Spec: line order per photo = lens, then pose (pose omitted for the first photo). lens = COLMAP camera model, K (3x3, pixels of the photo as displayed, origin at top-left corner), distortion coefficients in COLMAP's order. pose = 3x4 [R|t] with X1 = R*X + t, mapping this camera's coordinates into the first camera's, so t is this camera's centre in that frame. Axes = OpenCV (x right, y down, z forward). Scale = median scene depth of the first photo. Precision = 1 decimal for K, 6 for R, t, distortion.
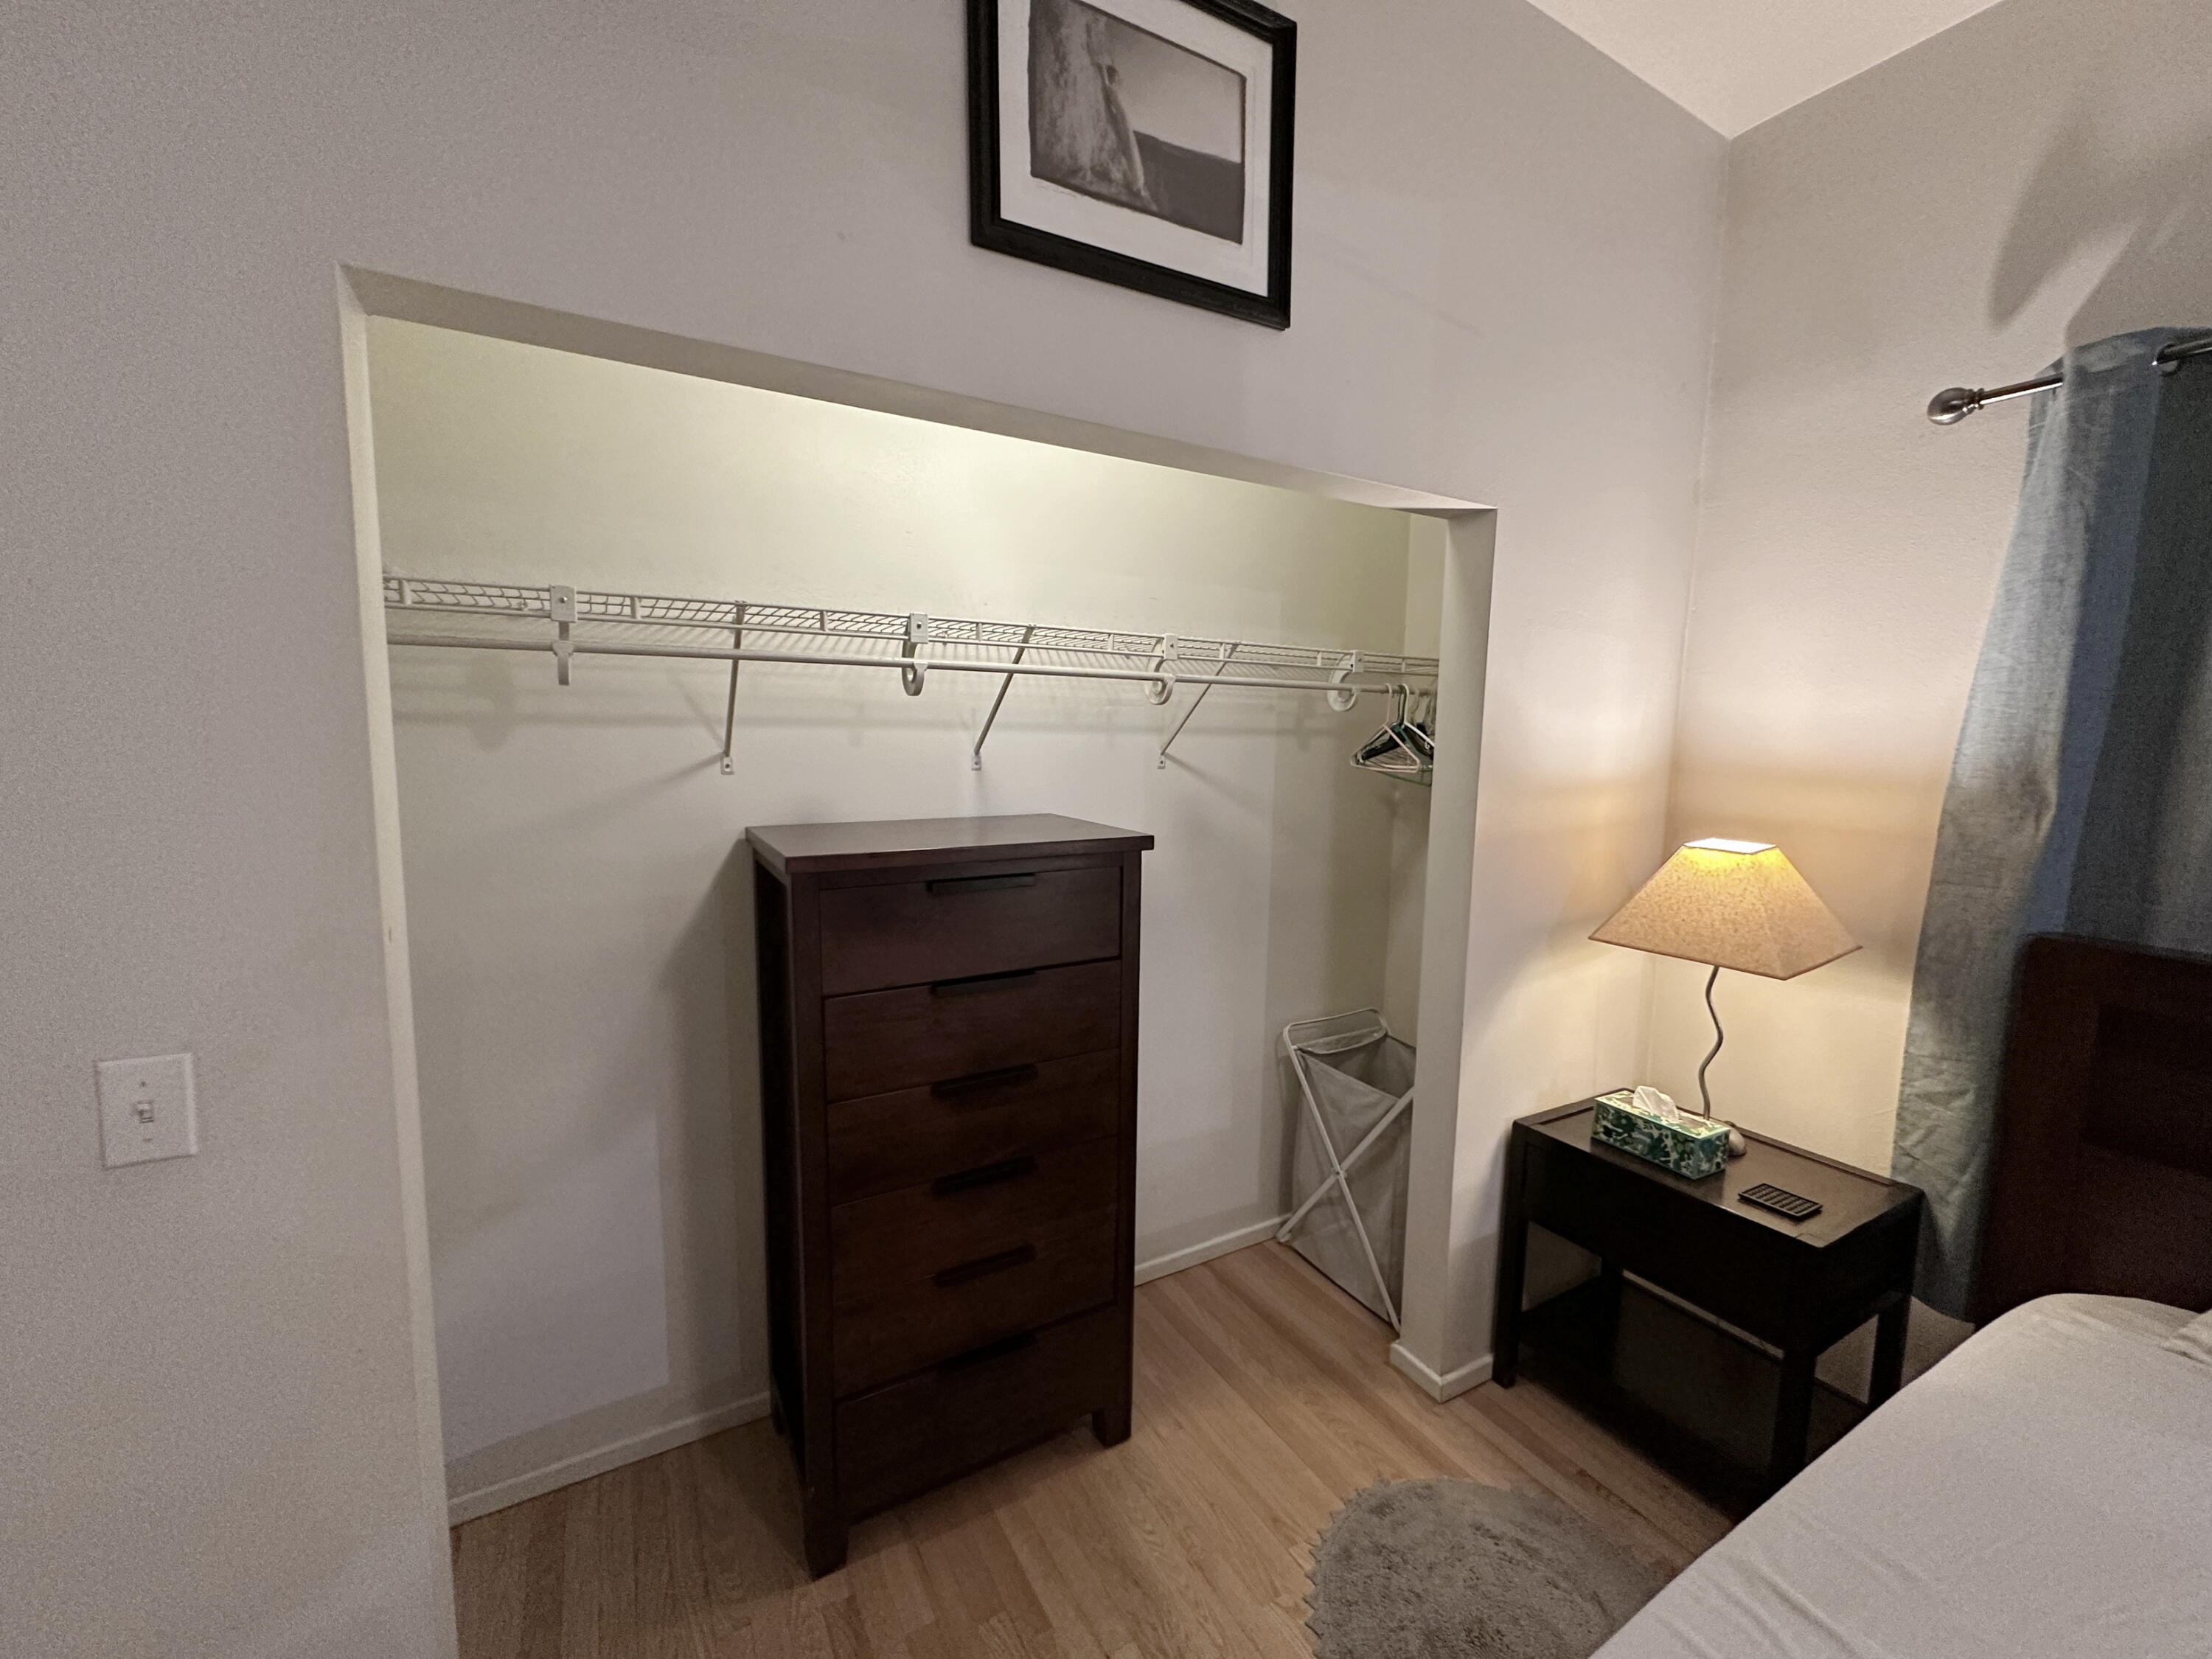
lens RADIAL K [[880.7, 0, 1099.1], [0, 880.7, 836.0], [0, 0, 1]] dist [-0.002885, 0.000096]
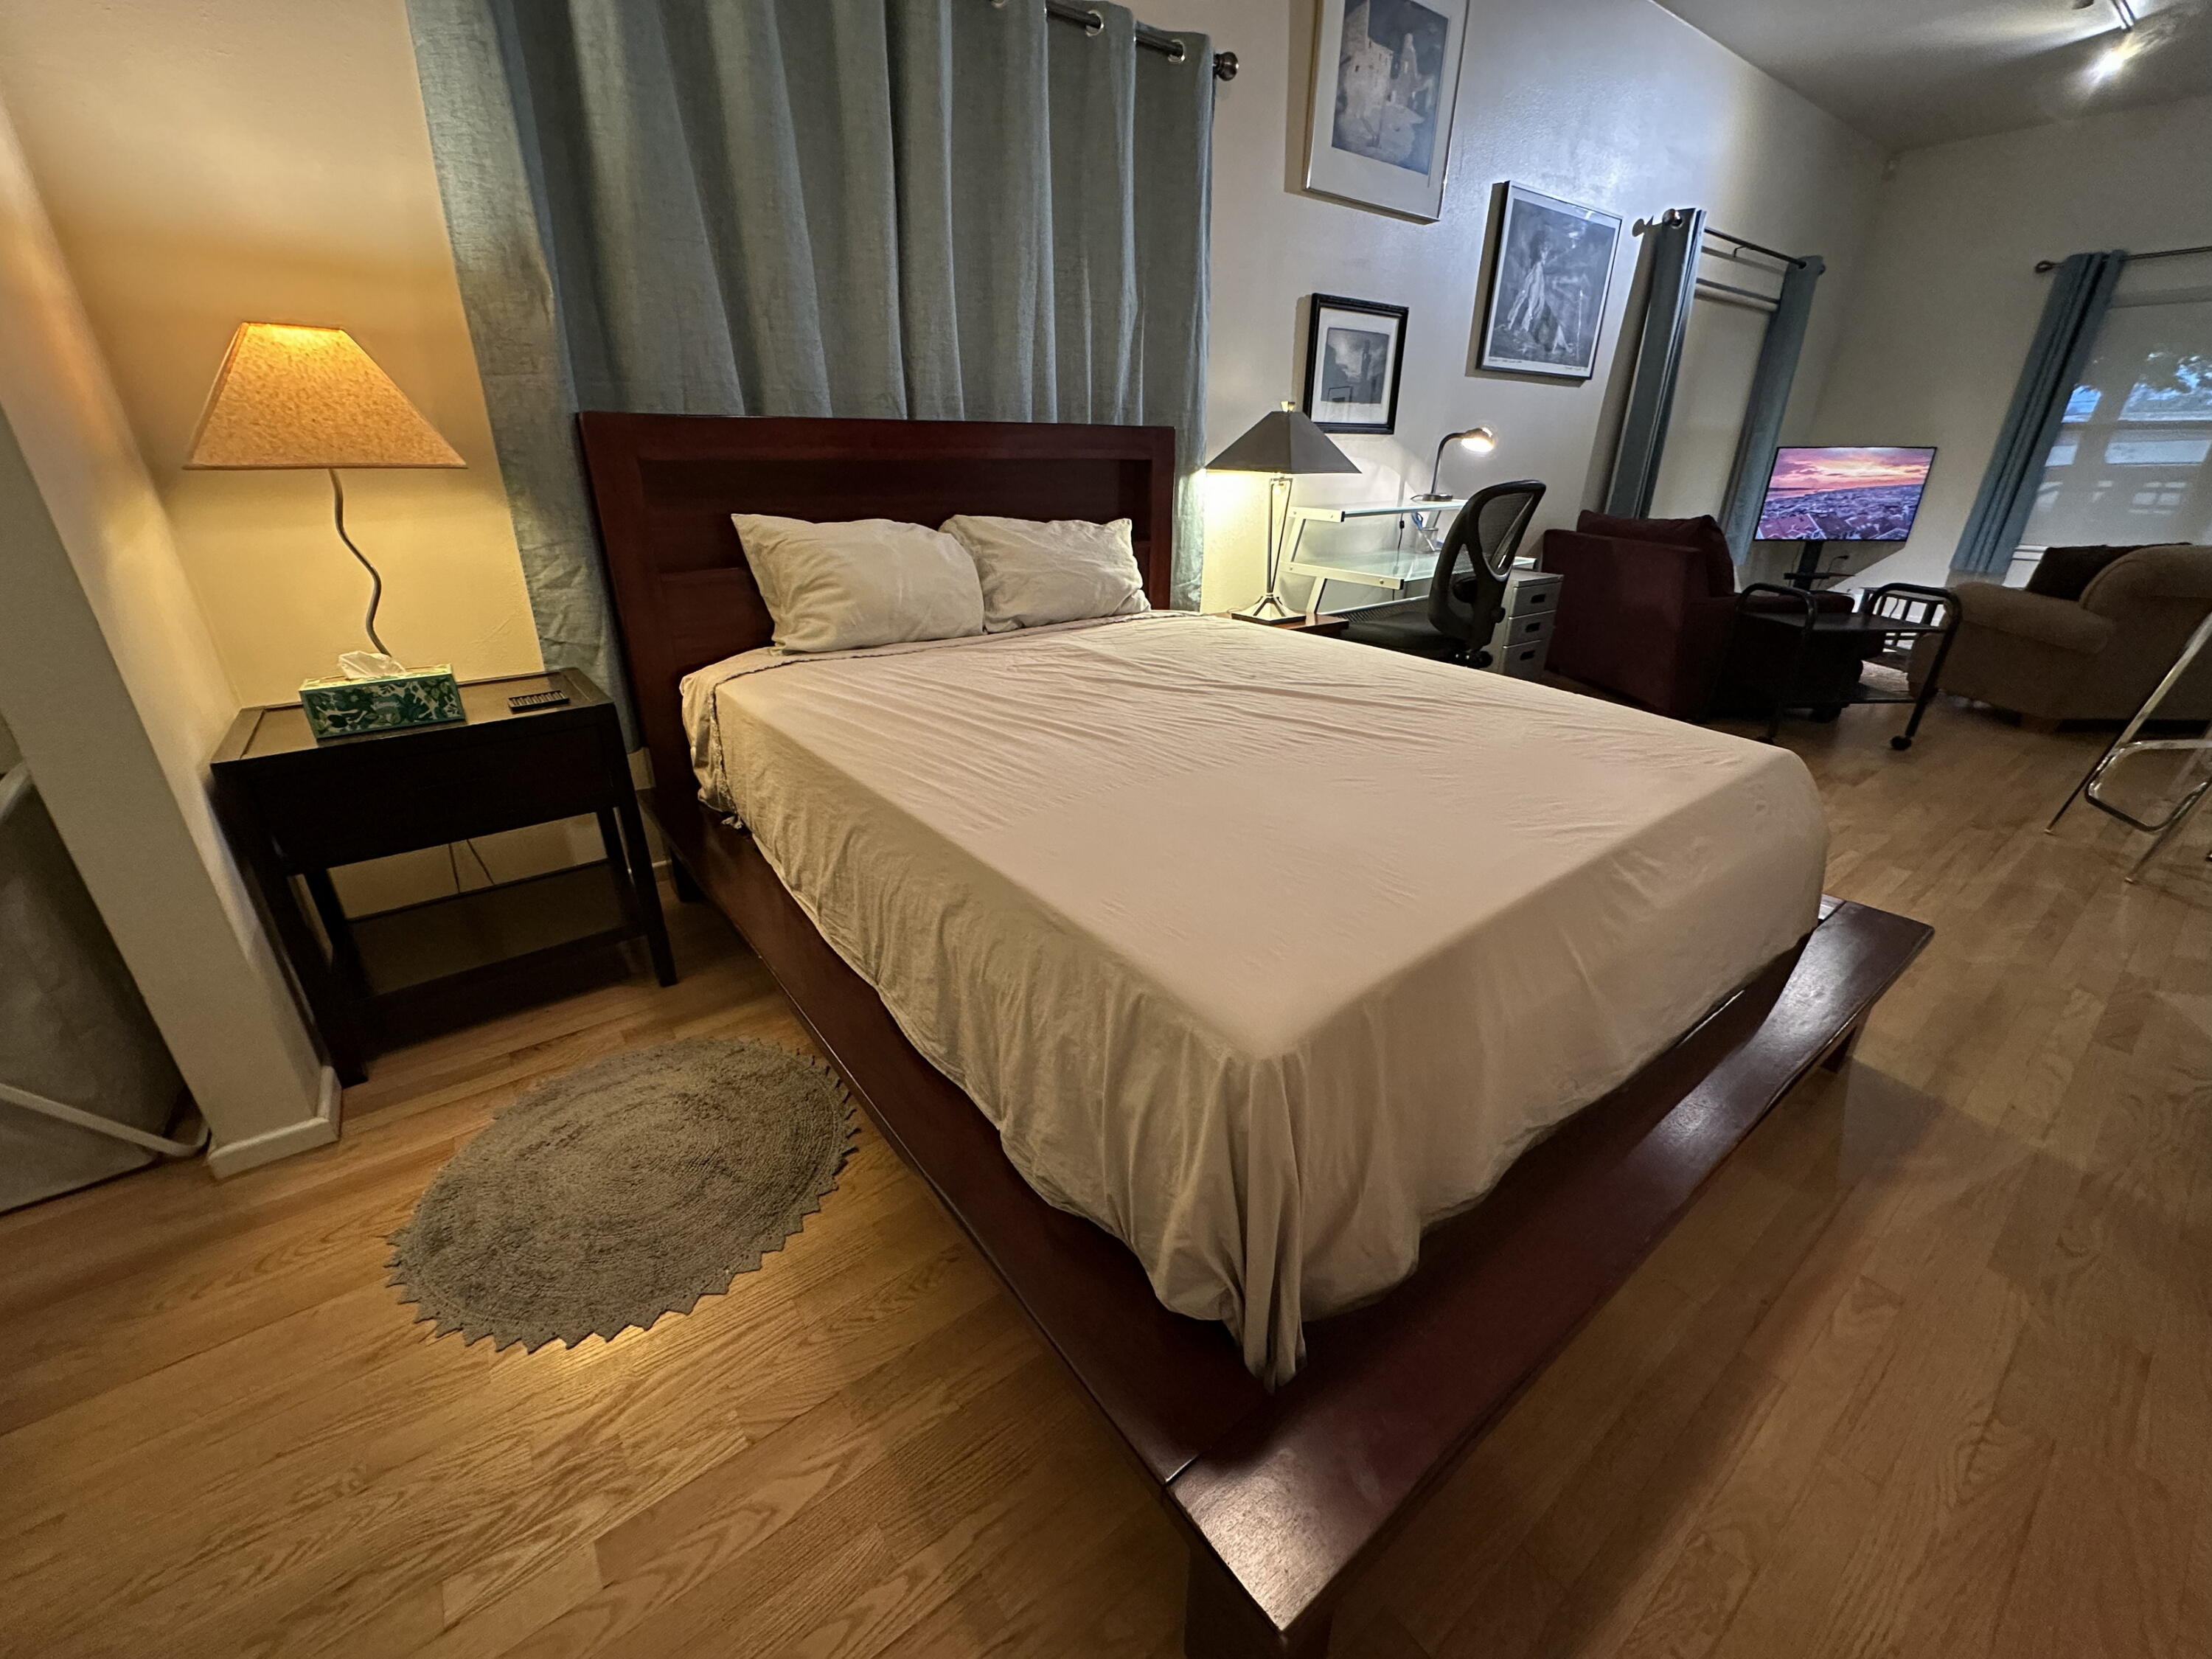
lens RADIAL K [[881.2, 0, 1101.9], [0, 881.2, 827.4], [0, 0, 1]] dist [-0.002801, 0.000080]
pose [[-0.121617, -0.407009, 0.905292, -0.305692], [0.106256, 0.901482, 0.419570, 0.173919], [-0.986873, 0.147220, -0.066388, 0.408059]]
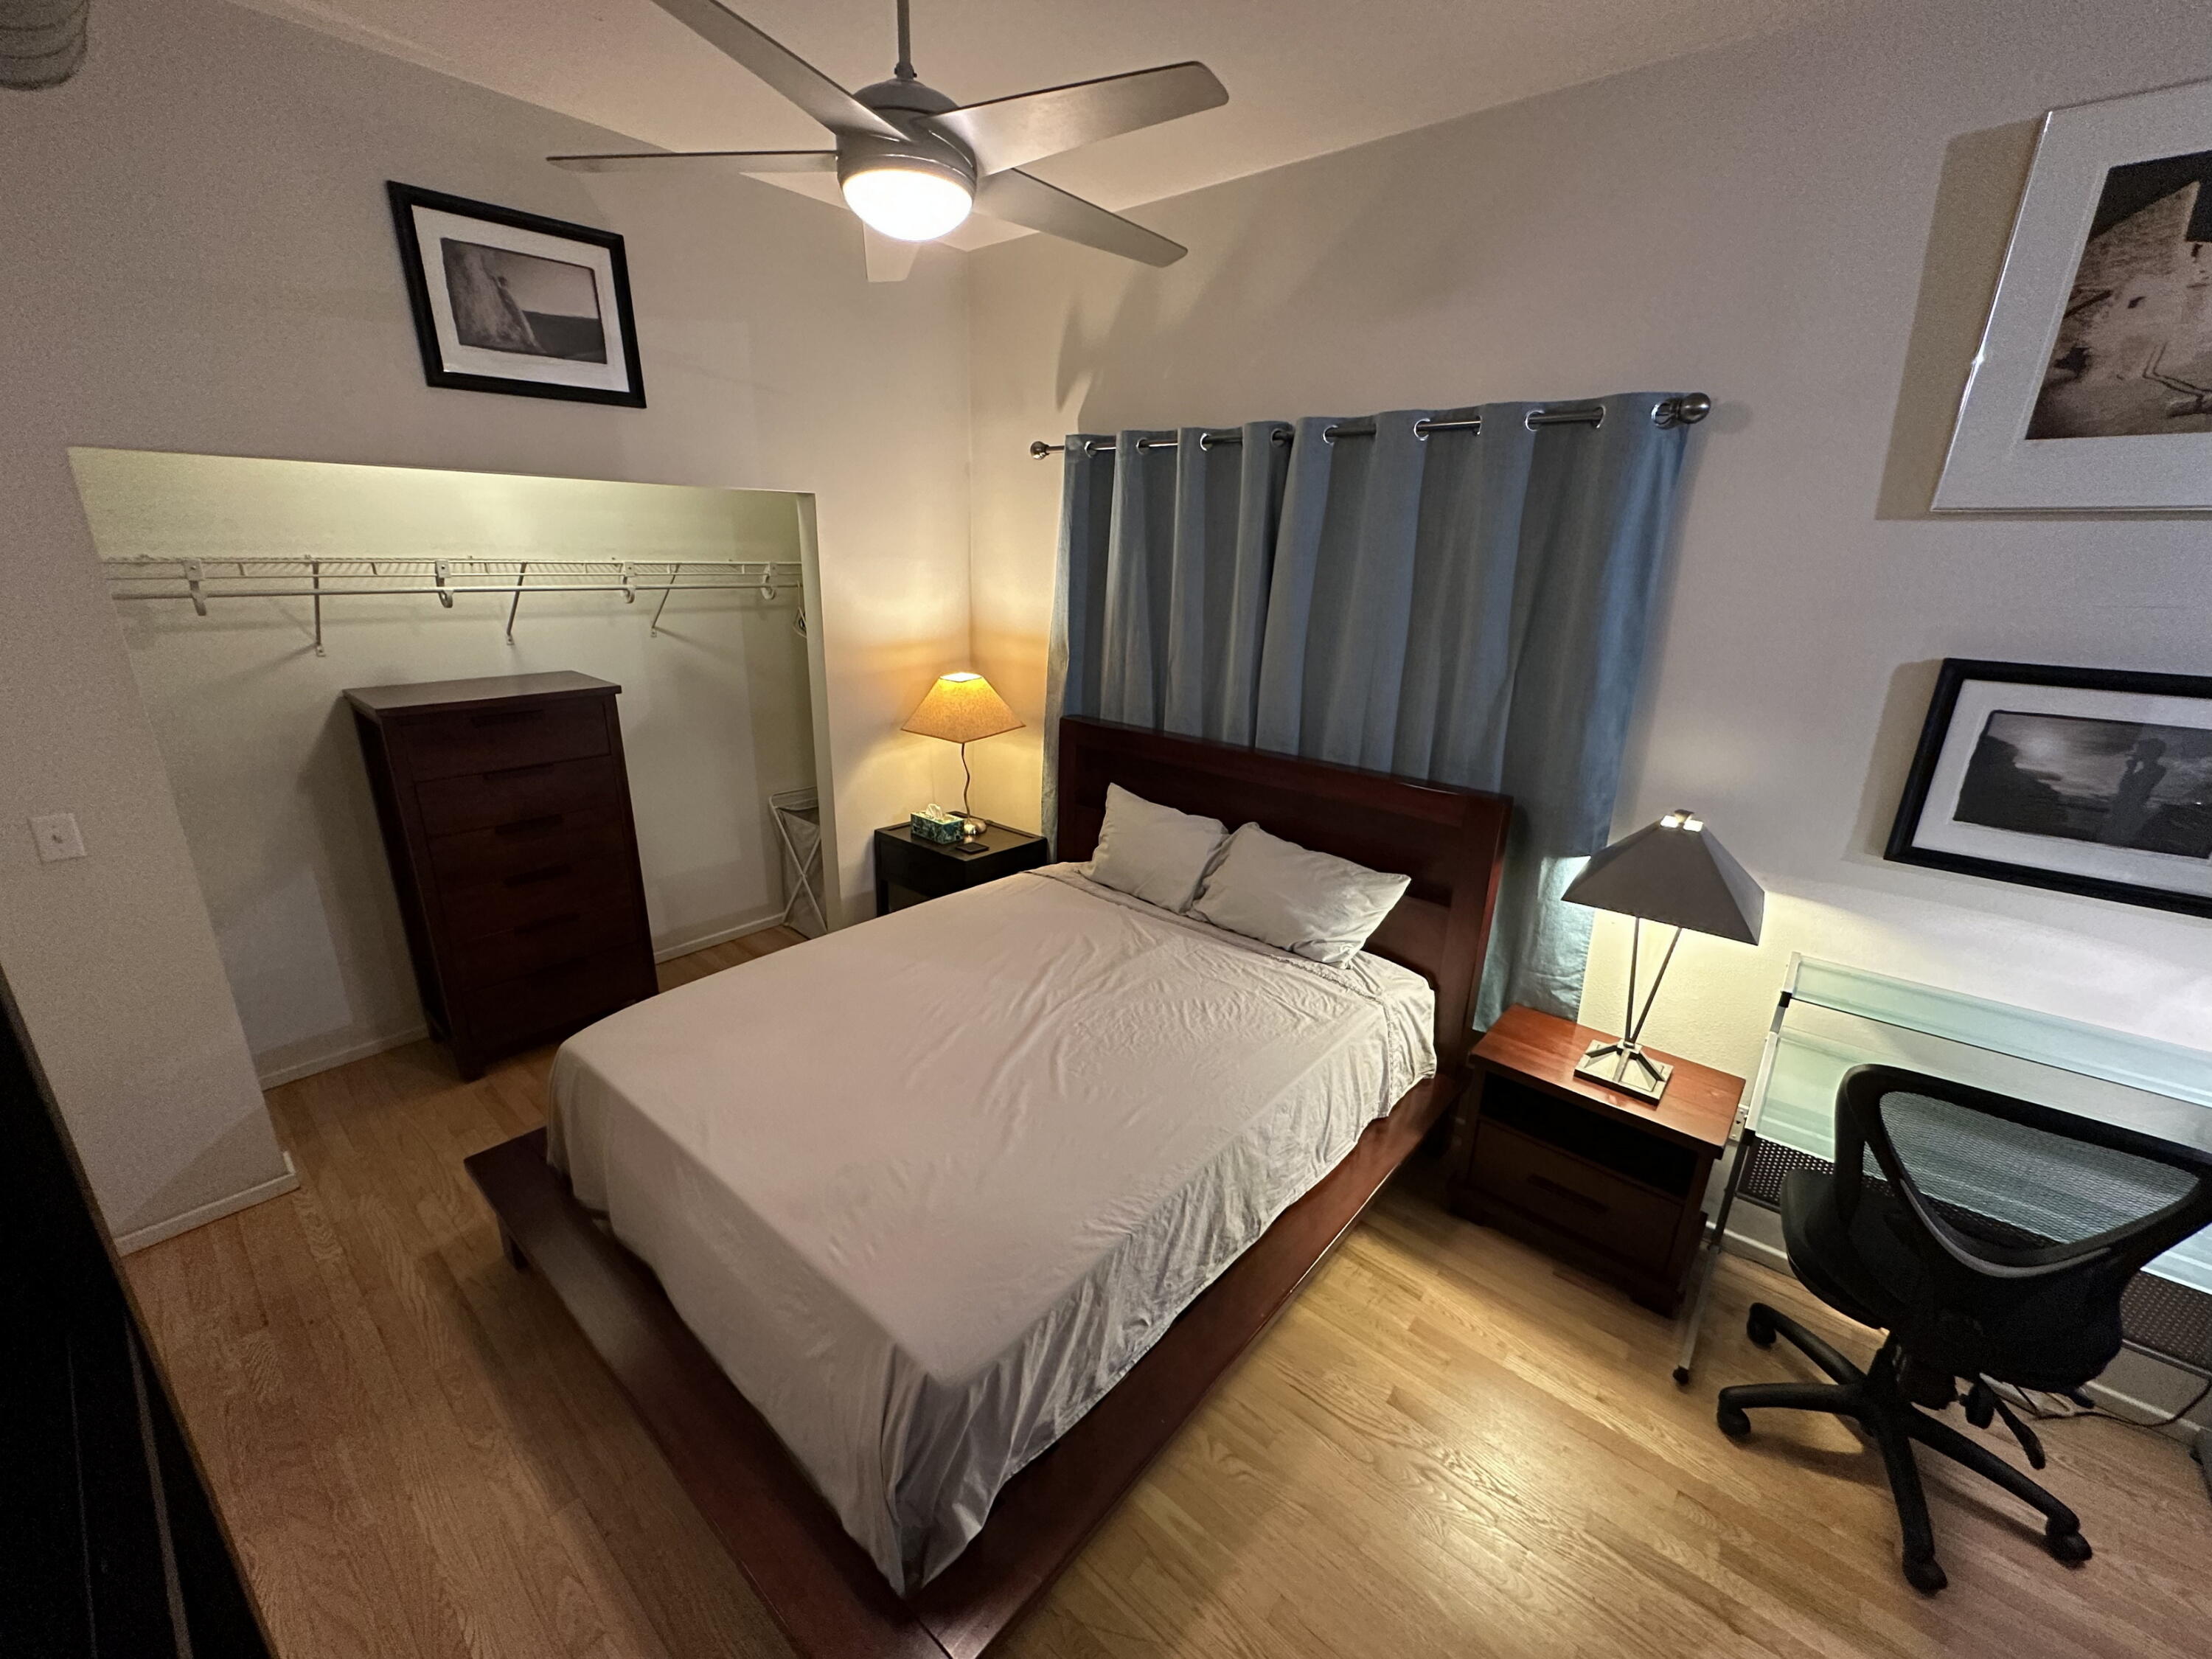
lens RADIAL K [[888.2, 0, 1106.0], [0, 888.2, 829.5], [0, 0, 1]] dist [0.000077, 0.000371]
pose [[0.944081, -0.091931, 0.316639, 0.385868], [0.026421, 0.978348, 0.205271, -0.057617], [-0.328654, -0.185427, 0.926069, -1.029521]]
